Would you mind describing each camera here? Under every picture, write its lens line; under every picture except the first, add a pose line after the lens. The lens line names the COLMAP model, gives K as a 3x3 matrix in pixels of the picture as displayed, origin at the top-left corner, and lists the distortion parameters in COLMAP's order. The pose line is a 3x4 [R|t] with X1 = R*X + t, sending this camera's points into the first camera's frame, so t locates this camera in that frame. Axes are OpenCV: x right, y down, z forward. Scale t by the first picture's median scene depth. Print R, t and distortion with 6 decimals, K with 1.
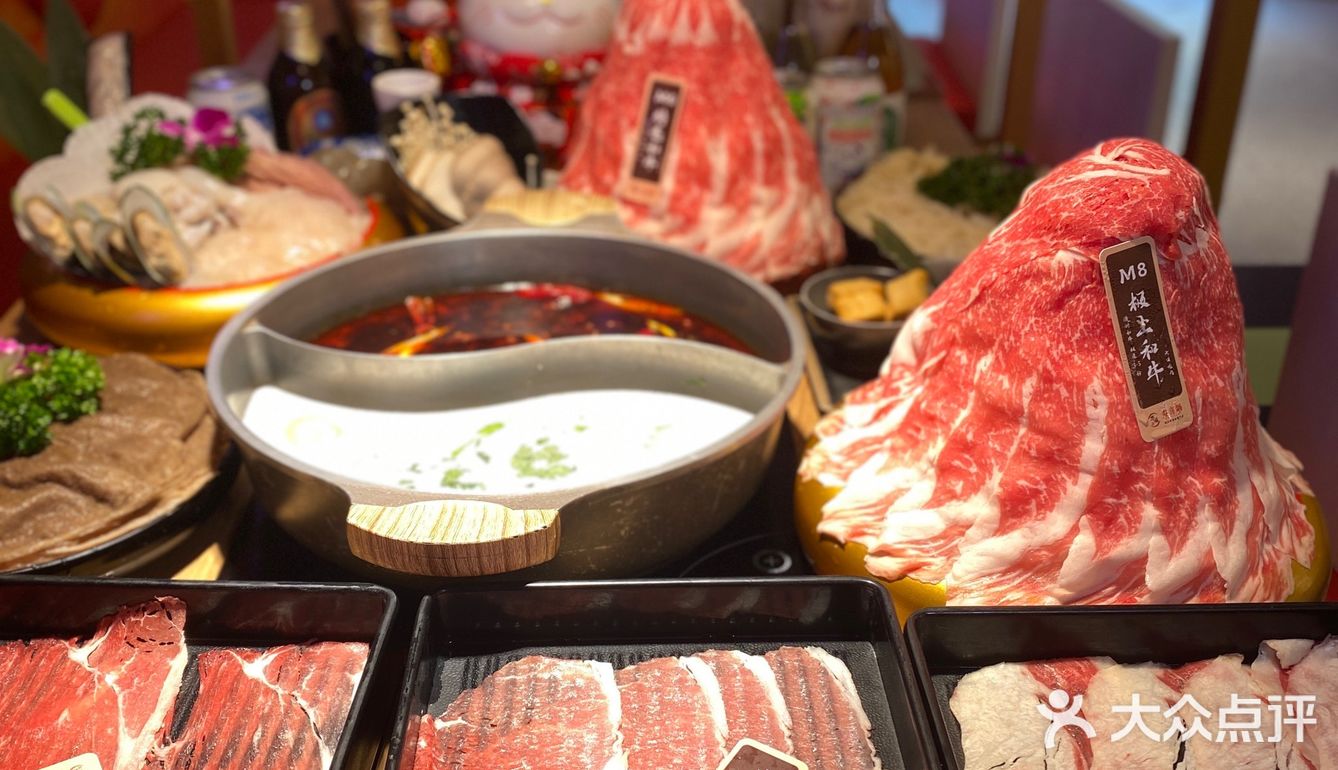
lens RADIAL K [[1059.6, 0, 665.7], [0, 1059.6, 369.6], [0, 0, 1]] dist [0.128504, -0.277402]
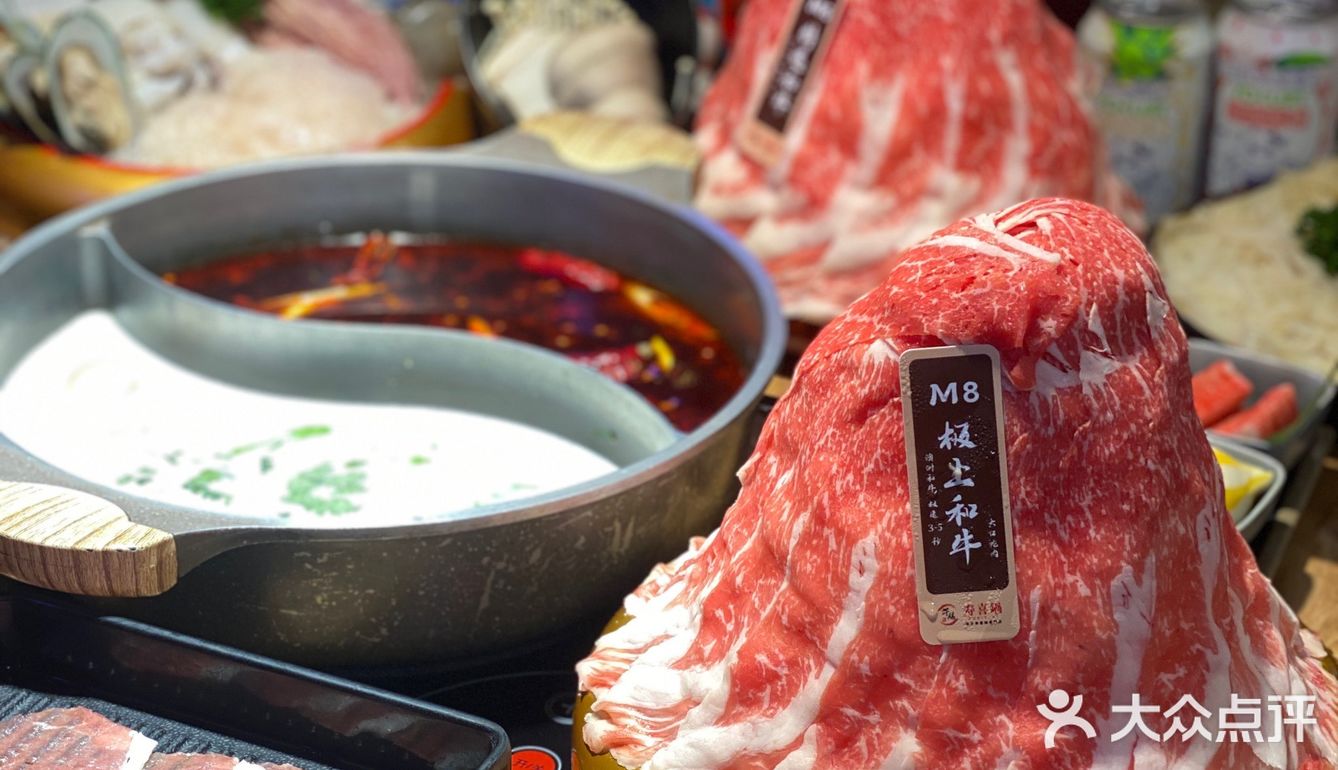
lens RADIAL K [[1861.2, 0, 669.0], [0, 1861.2, 385.0], [0, 0, 1]] dist [-0.011785, 0.343837]
pose [[0.931309, 0.219028, -0.291017, 0.586355], [-0.222568, 0.974684, 0.021316, -0.077531], [0.288319, 0.044920, 0.956480, -0.166444]]
